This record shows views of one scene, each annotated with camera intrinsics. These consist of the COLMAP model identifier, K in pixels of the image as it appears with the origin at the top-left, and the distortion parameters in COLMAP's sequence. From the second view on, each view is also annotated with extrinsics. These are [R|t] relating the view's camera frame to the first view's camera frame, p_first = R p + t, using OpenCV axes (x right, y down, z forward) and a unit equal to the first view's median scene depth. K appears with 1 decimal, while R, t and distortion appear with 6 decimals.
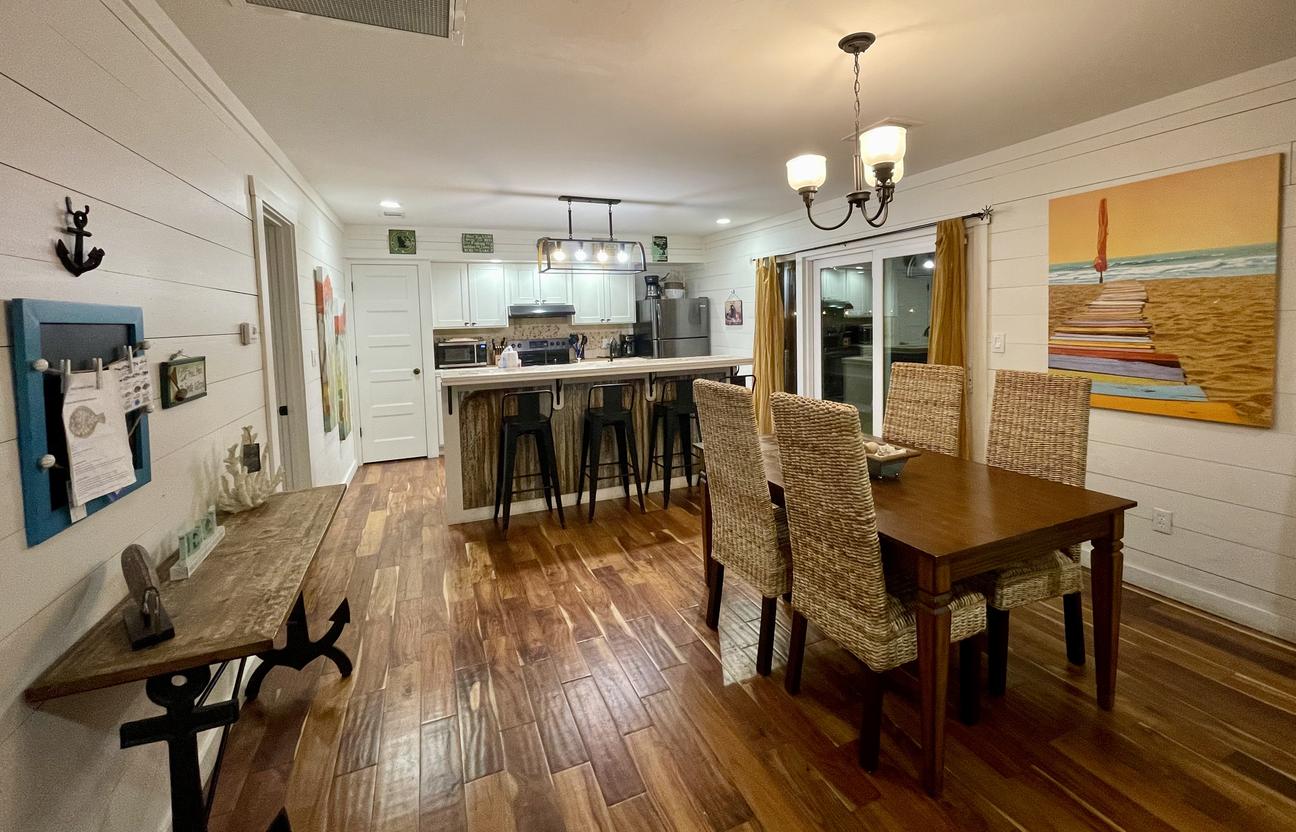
lens RADIAL K [[546.0, 0, 682.0], [0, 546.0, 350.8], [0, 0, 1]] dist [-0.000283, -0.000054]
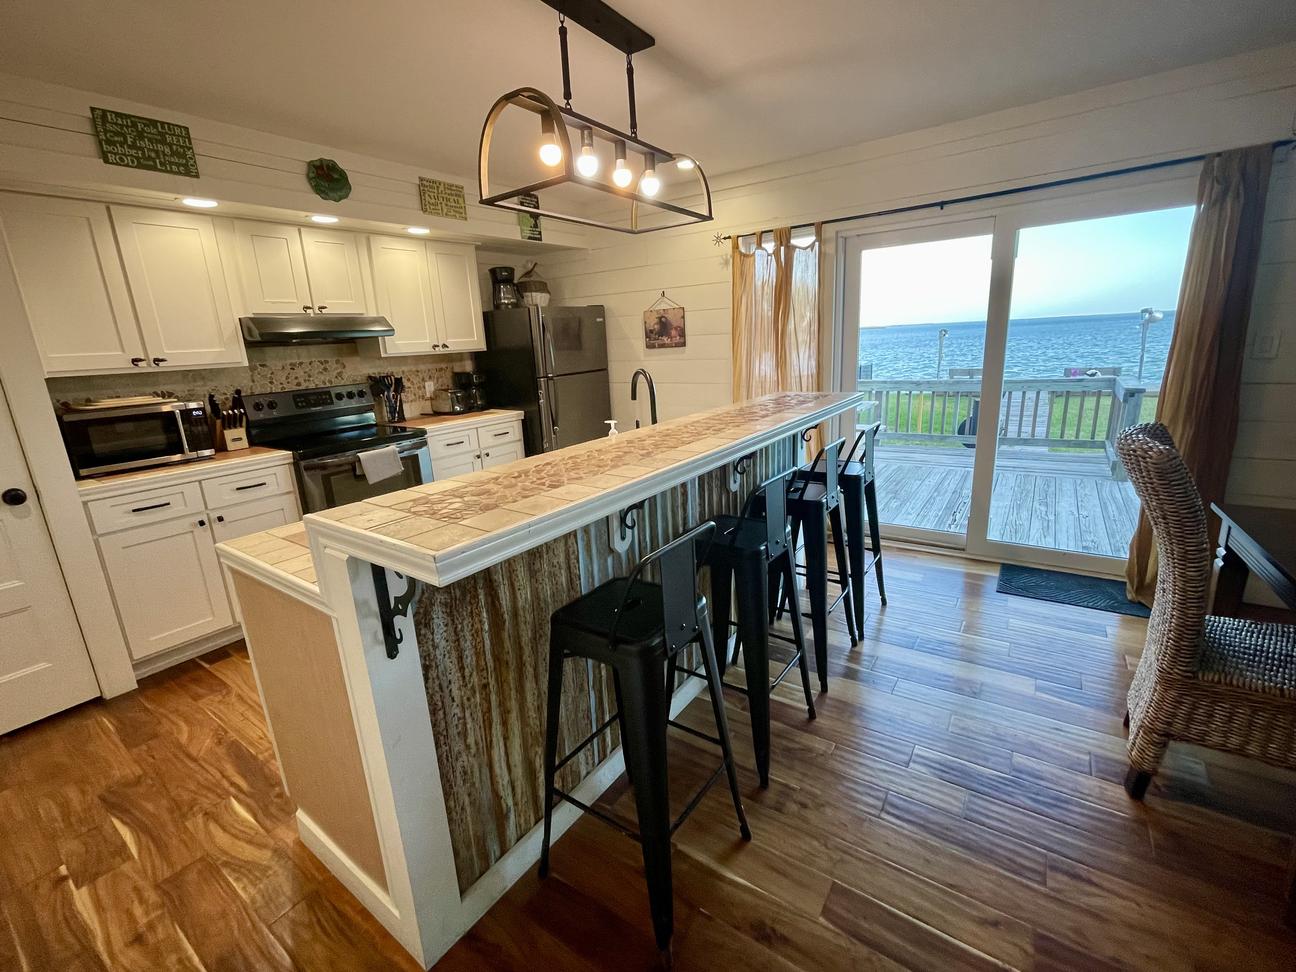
lens RADIAL K [[561.9, 0, 648.6], [0, 561.9, 479.6], [0, 0, 1]] dist [-0.001916, -0.000079]
pose [[0.865901, -0.140025, 0.480217, -0.265485], [0.060555, 0.982303, 0.177237, -0.012639], [-0.496536, -0.124390, 0.859057, 0.417306]]
